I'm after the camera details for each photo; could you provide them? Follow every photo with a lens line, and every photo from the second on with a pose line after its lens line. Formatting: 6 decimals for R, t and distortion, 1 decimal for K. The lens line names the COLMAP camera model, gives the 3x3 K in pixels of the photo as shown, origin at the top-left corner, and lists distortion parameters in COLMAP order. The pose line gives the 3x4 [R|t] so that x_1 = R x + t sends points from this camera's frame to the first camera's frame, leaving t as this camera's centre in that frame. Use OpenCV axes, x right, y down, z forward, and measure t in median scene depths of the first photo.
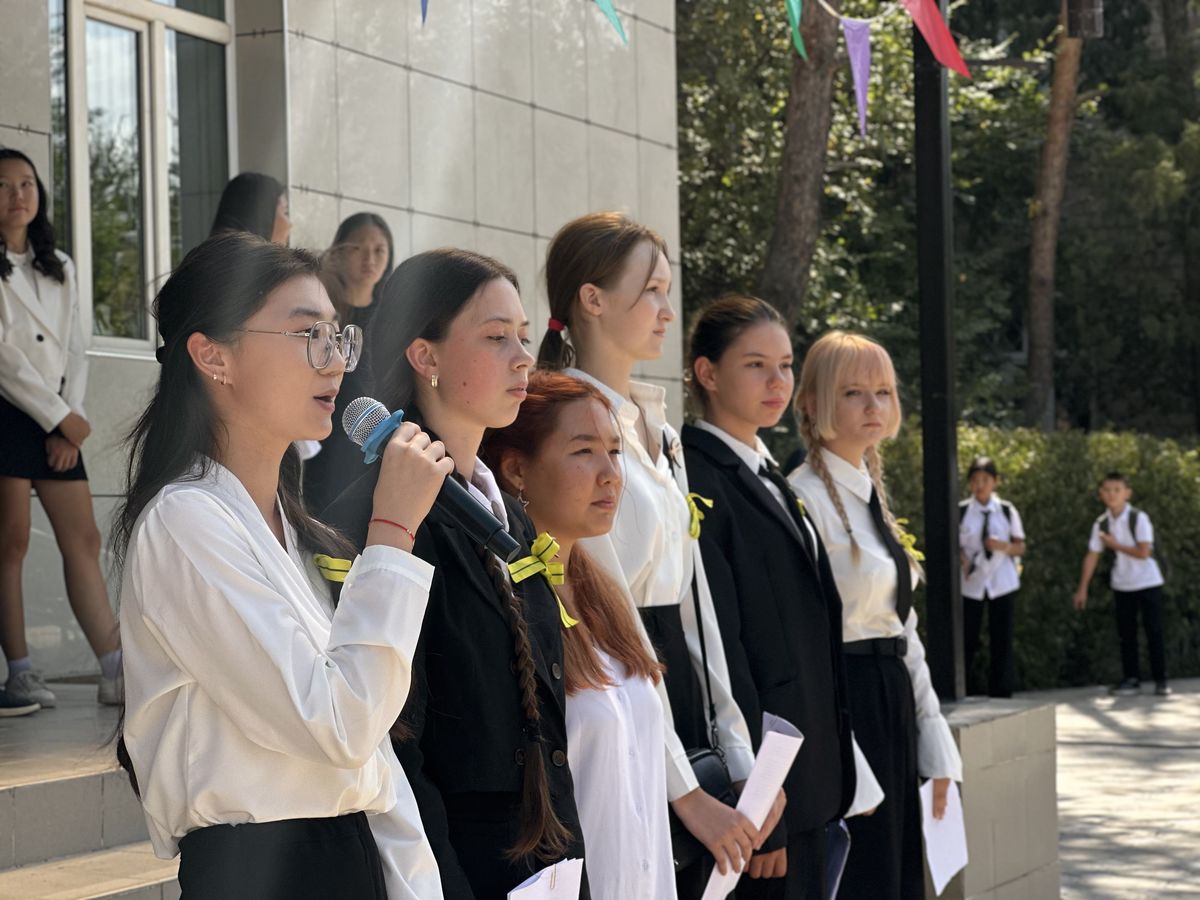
lens RADIAL K [[2696.8, 0, 600.0], [0, 2696.8, 450.0], [0, 0, 1]] dist [-0.006375, 4.032394]
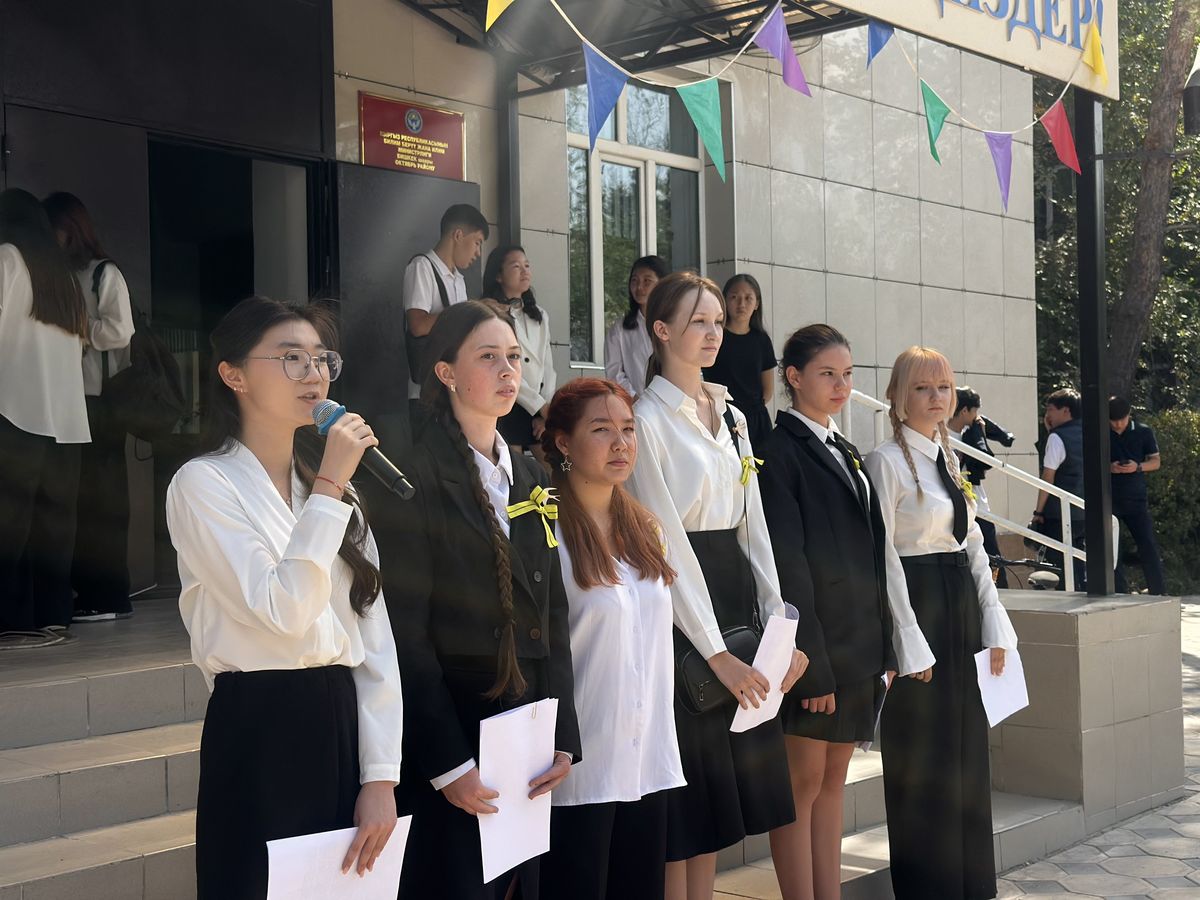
lens RADIAL K [[1680.8, 0, 600.0], [0, 1680.8, 450.0], [0, 0, 1]] dist [0.000786, 0.649049]
pose [[0.957503, -0.002743, -0.288409, 0.192417], [0.007431, 0.999857, 0.015161, -0.002129], [0.288326, -0.016659, 0.957387, 0.068393]]
